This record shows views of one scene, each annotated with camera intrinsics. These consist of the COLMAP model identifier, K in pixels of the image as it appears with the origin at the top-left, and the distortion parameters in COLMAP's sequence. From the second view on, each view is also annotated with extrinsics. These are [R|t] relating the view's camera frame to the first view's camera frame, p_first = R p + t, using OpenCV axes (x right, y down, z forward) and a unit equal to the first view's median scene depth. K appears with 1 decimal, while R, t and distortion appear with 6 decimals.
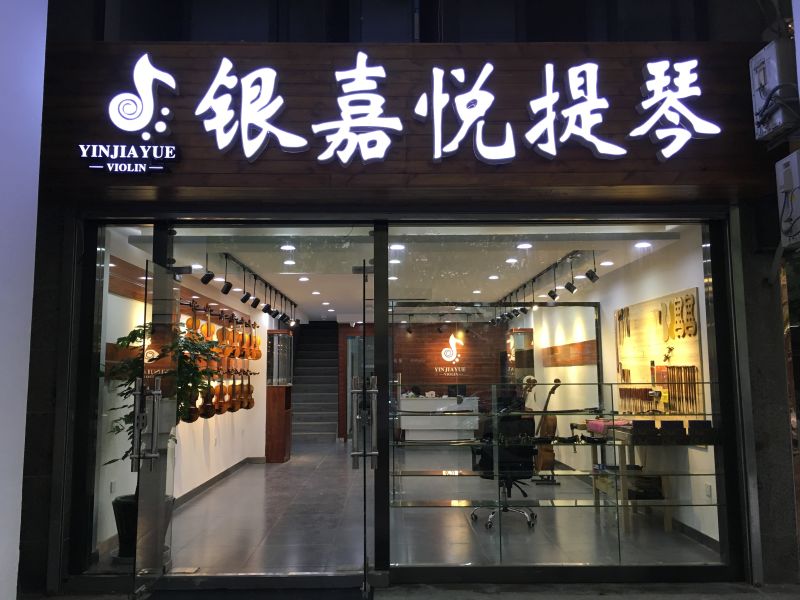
lens RADIAL K [[680.0, 0, 400.0], [0, 680.0, 300.0], [0, 0, 1]] dist [0.046511, -0.000653]
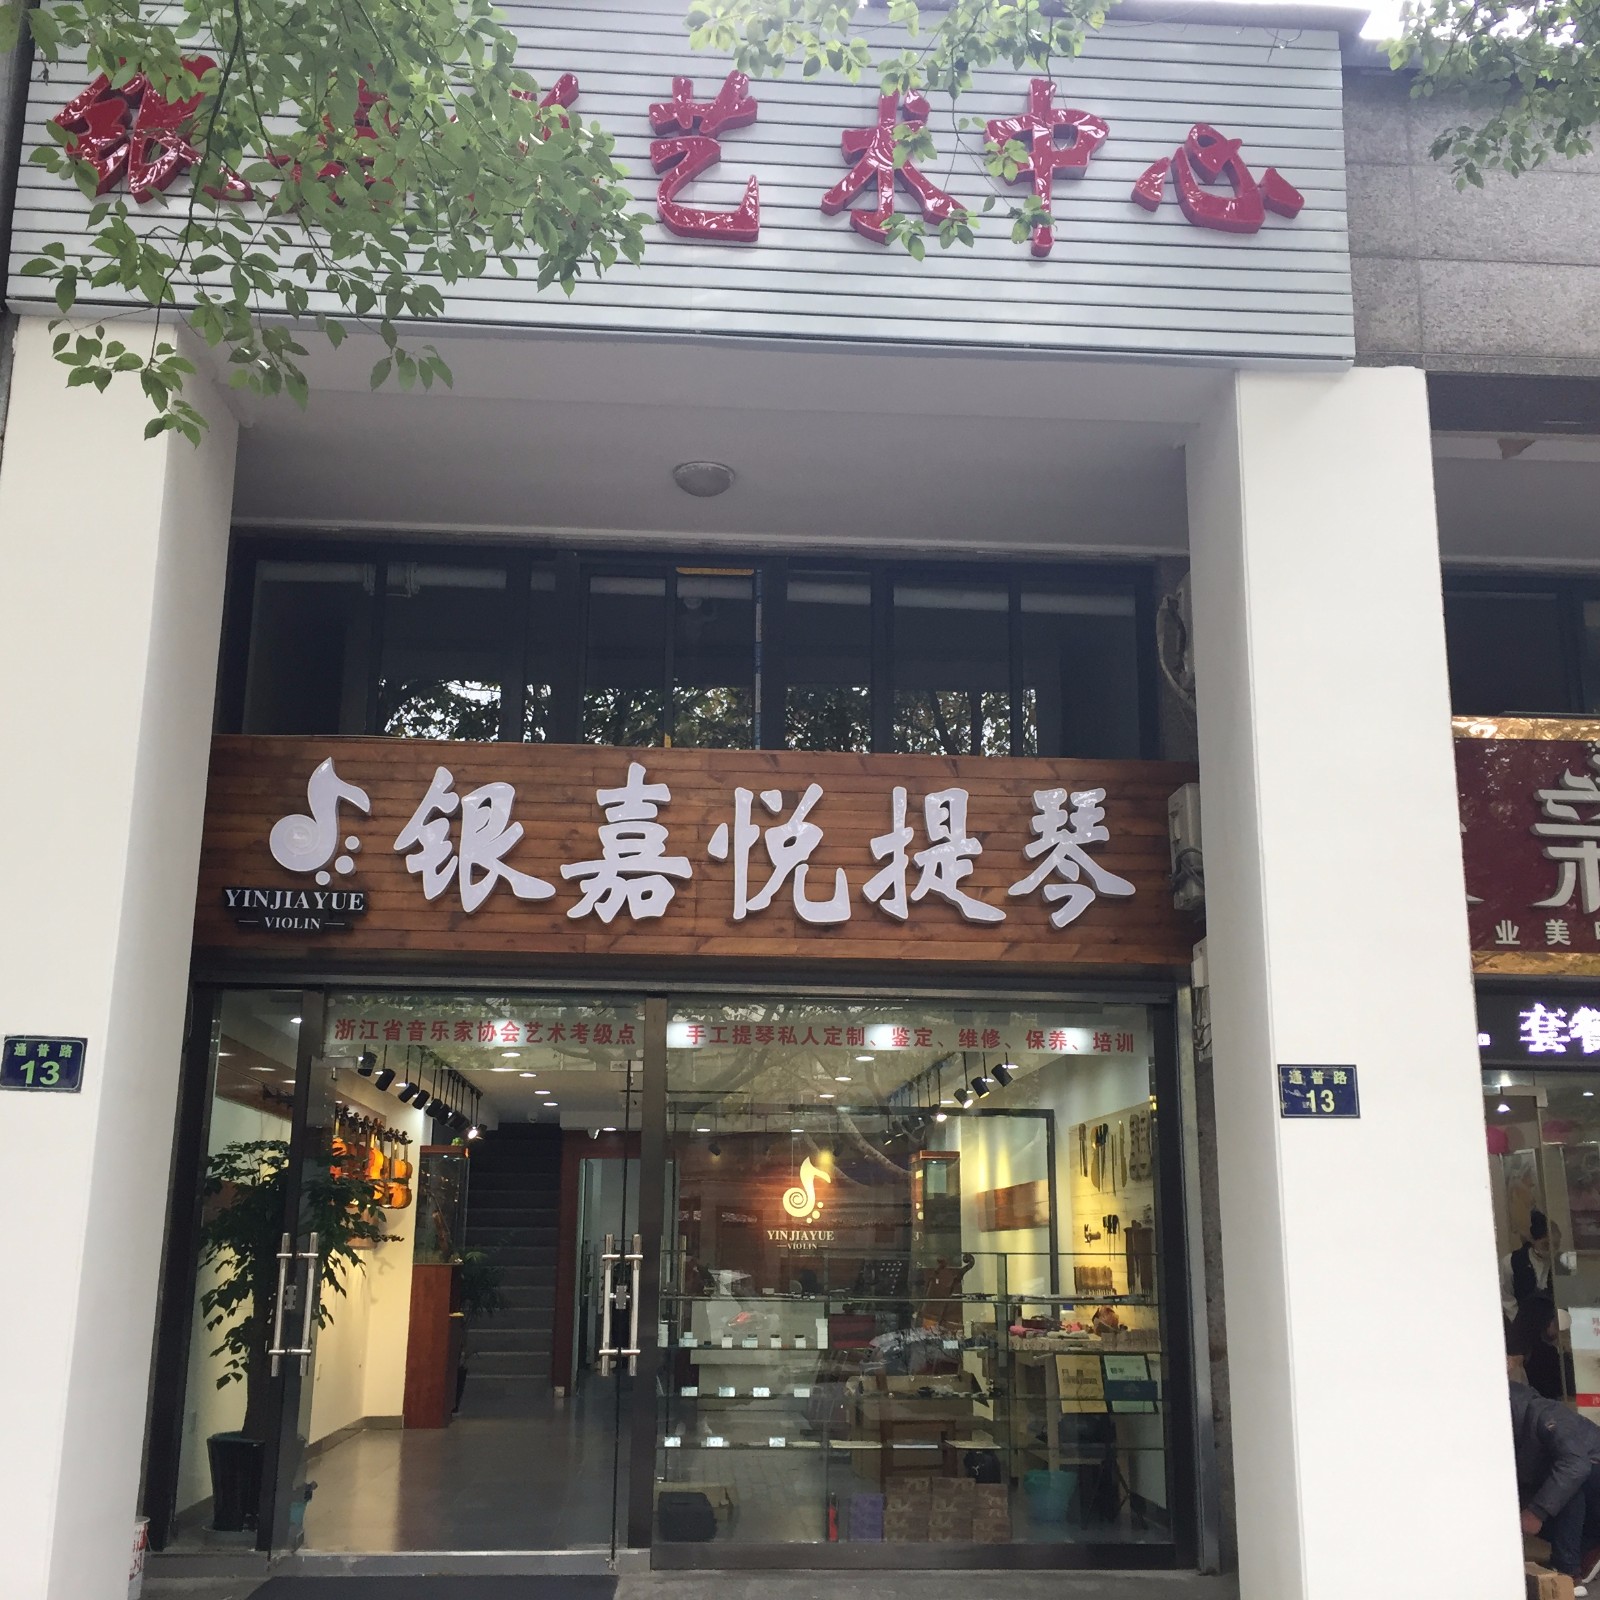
lens RADIAL K [[1826.7, 0, 817.7], [0, 1826.7, 802.4], [0, 0, 1]] dist [0.061348, -0.013584]
pose [[0.998143, 0.028174, 0.054014, 0.030182], [-0.020711, 0.990756, -0.134062, -0.073265], [-0.057292, 0.132695, 0.989500, -0.874861]]
